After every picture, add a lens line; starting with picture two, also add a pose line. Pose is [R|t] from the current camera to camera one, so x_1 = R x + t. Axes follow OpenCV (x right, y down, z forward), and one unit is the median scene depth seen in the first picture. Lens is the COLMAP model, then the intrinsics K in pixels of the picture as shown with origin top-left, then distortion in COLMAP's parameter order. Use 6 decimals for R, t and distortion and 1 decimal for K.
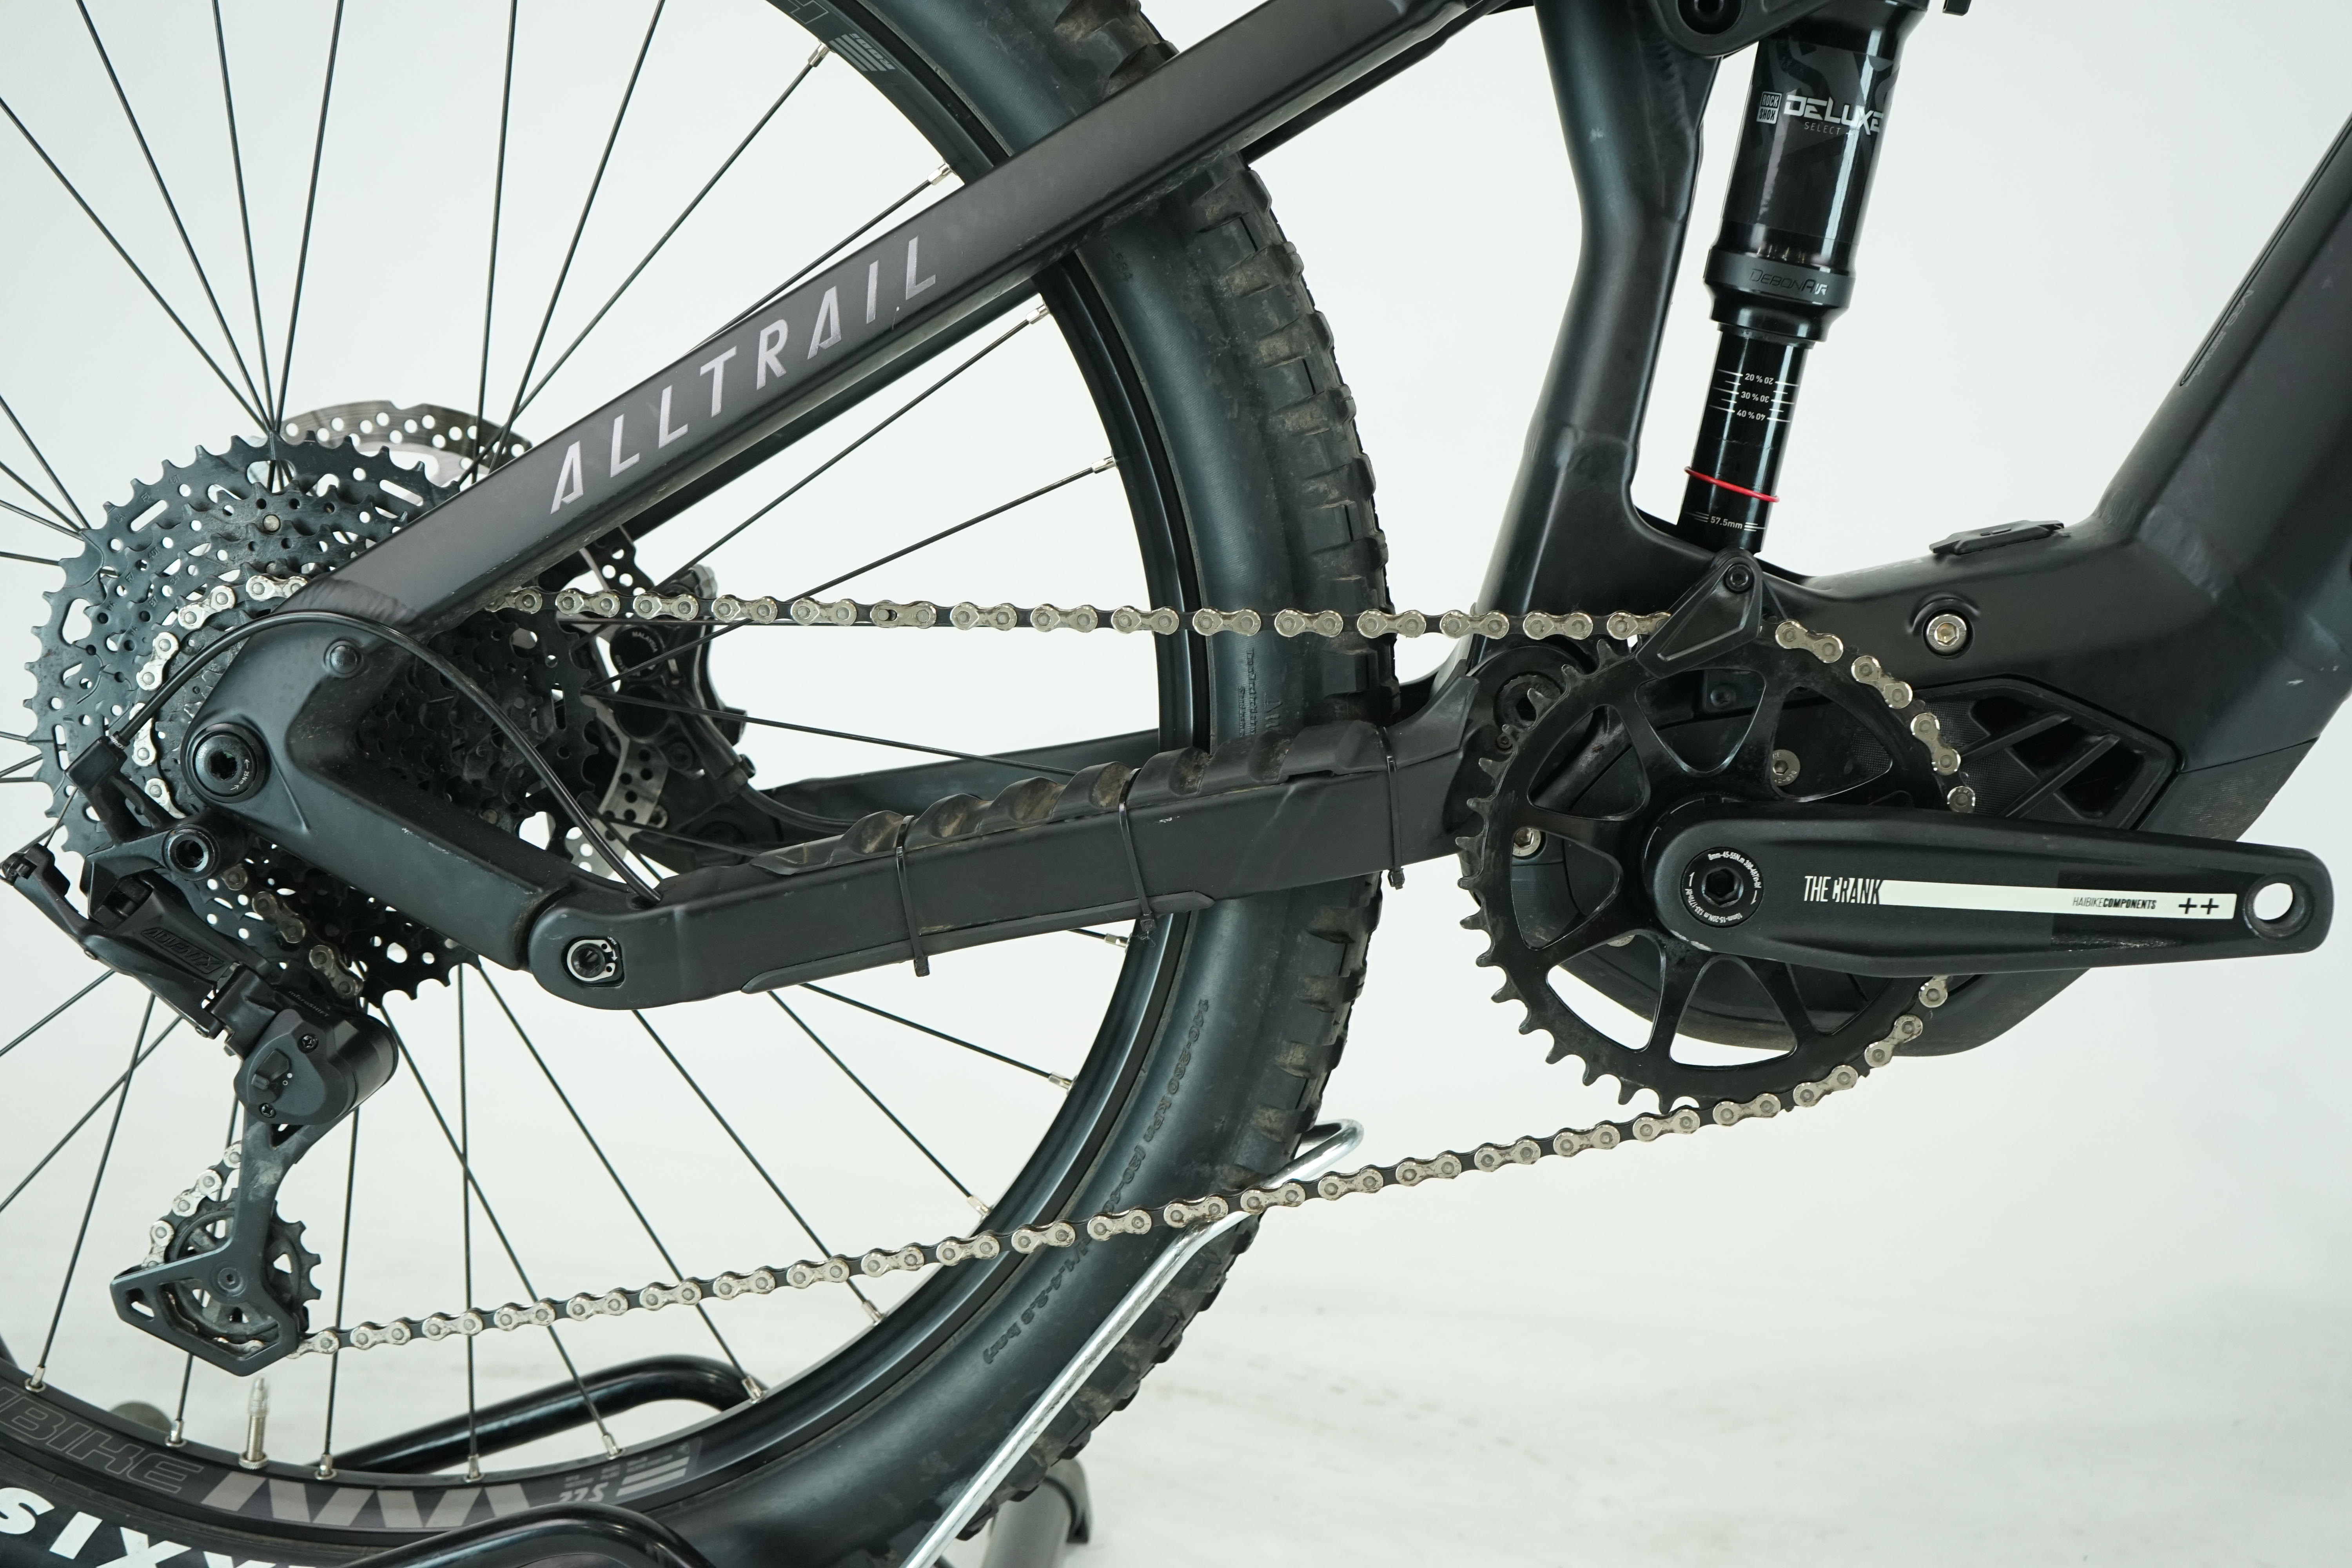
lens RADIAL K [[2848.6, 0, 1178.3], [0, 2848.6, 790.1], [0, 0, 1]] dist [0.027076, 0.000000]
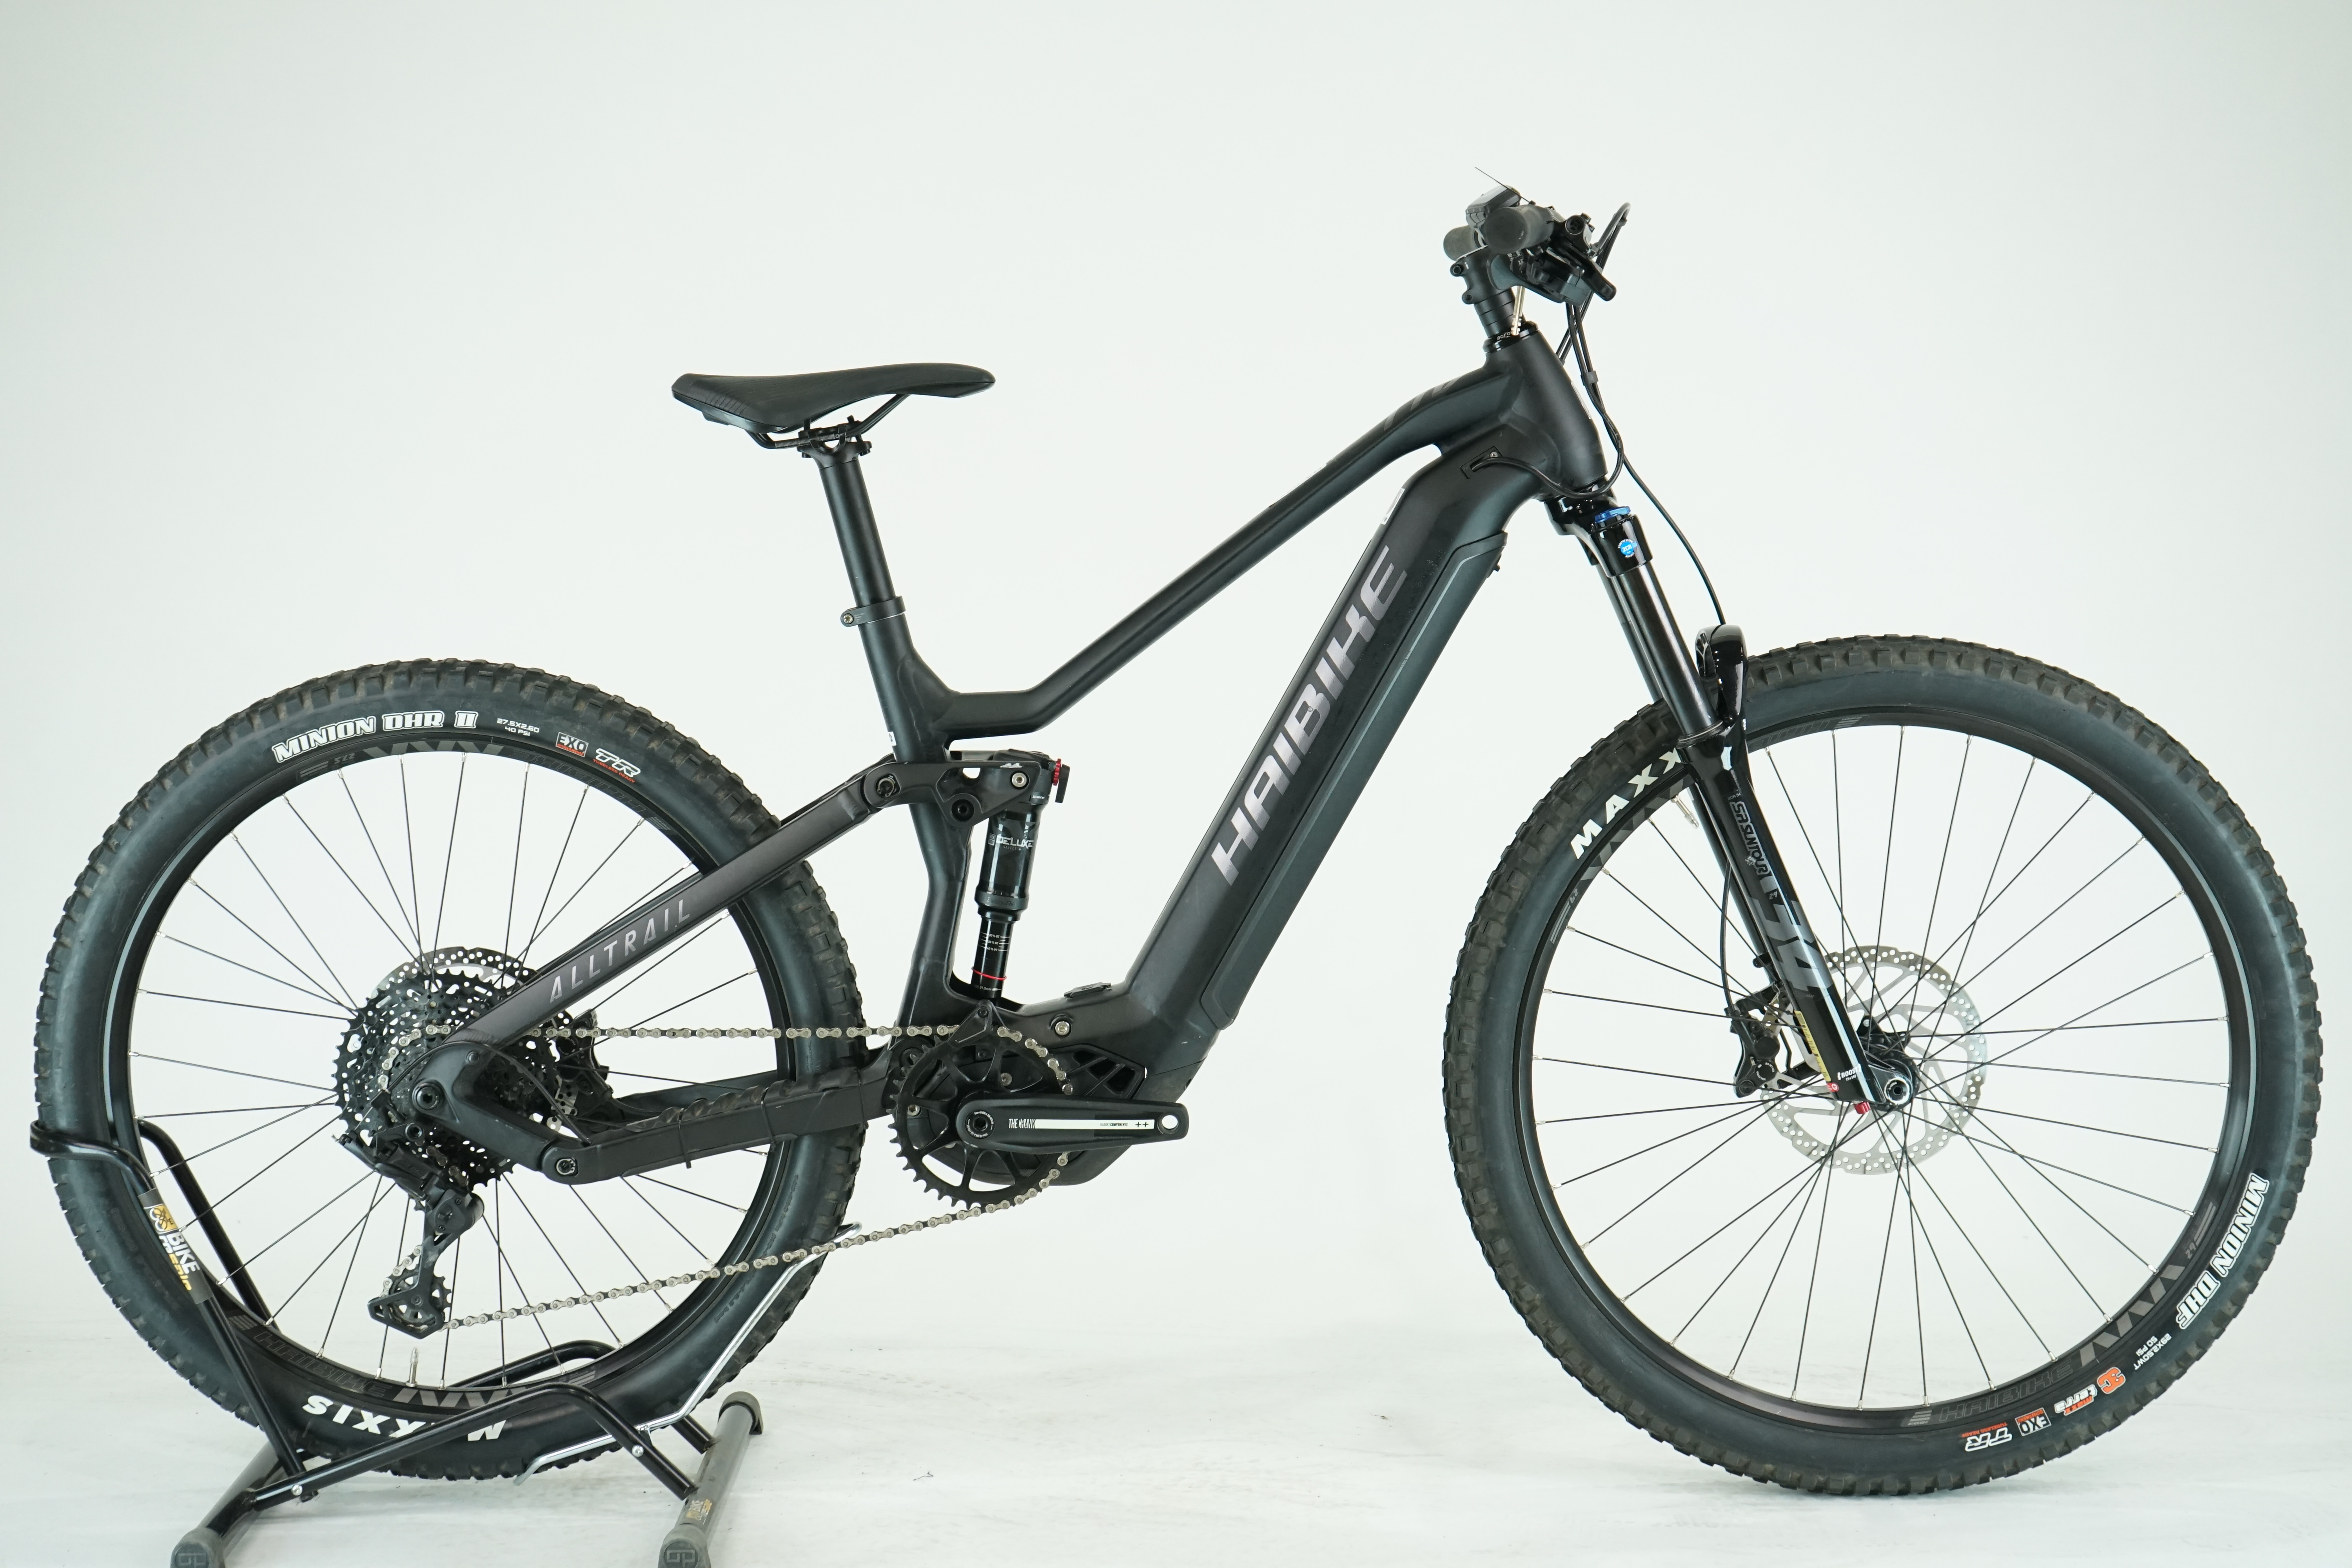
lens RADIAL K [[3387.2, 0, 1176.9], [0, 3387.2, 777.6], [0, 0, 1]] dist [-0.040536, 0.000000]
pose [[0.995704, -0.027409, 0.088442, 0.092634], [0.033980, 0.996704, -0.073661, -0.049547], [-0.086131, 0.076349, 0.993354, -2.160006]]
